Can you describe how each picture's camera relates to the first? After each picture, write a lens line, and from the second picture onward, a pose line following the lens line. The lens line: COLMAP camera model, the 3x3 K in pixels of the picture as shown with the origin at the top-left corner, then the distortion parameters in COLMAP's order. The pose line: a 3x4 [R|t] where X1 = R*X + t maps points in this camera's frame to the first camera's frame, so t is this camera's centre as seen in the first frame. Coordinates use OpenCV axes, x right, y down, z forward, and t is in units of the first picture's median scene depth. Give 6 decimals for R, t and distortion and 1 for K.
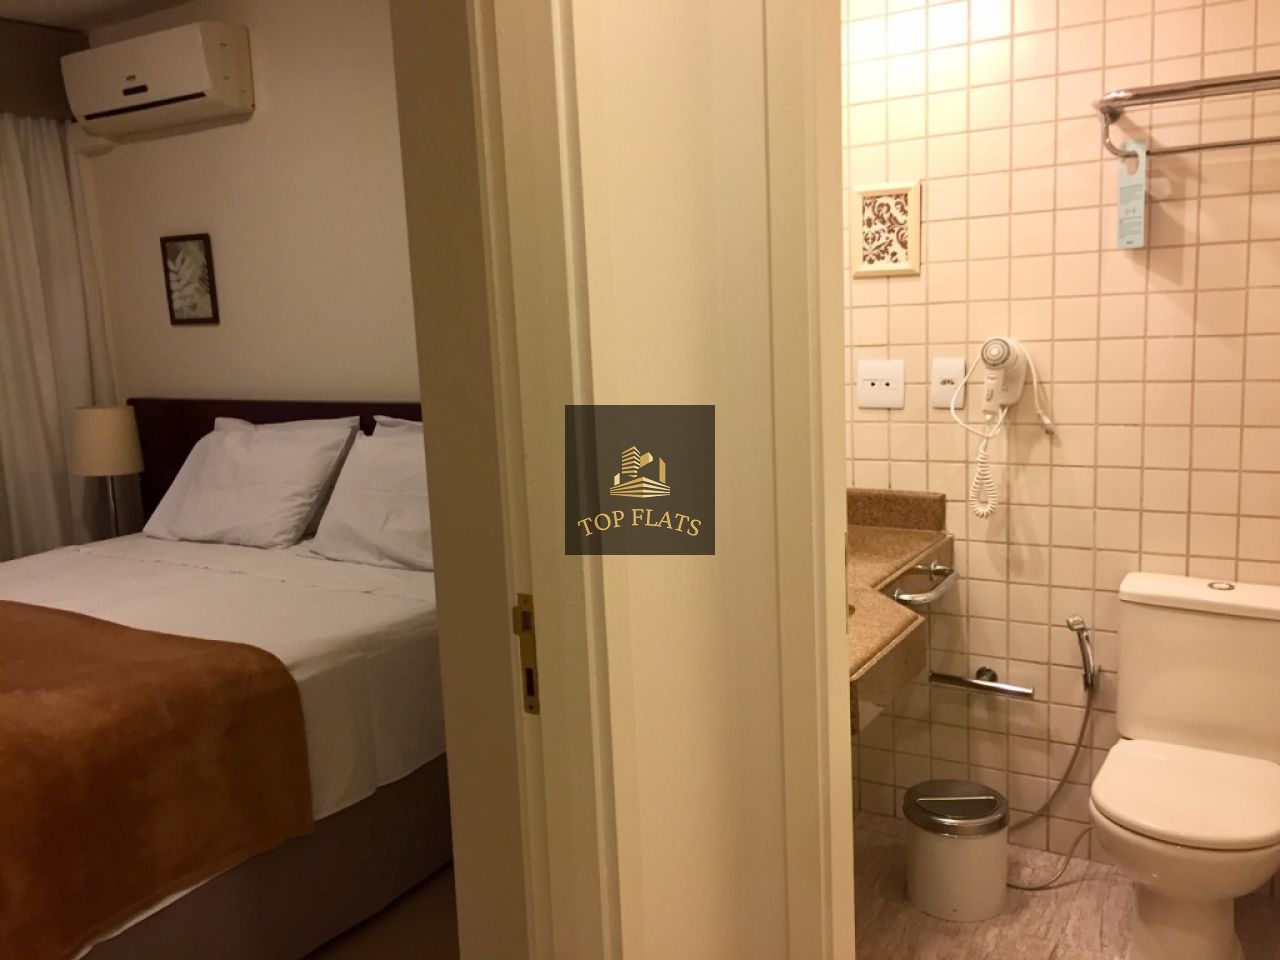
lens RADIAL K [[1086.3, 0, 640.0], [0, 1086.3, 480.0], [0, 0, 1]] dist [0.073174, -0.125159]
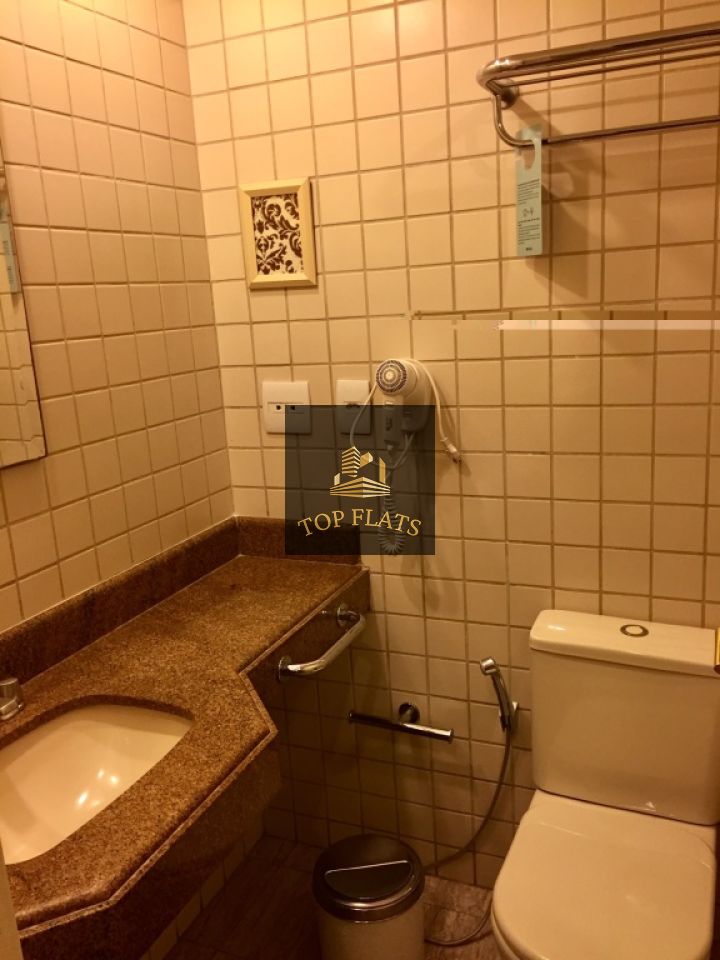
lens RADIAL K [[814.7, 0, 360.0], [0, 814.7, 480.0], [0, 0, 1]] dist [0.073174, -0.125159]
pose [[0.988257, -0.045742, 0.145792, 0.187253], [0.037211, 0.997461, 0.060716, -0.069529], [-0.148199, -0.054578, 0.987450, 0.326753]]
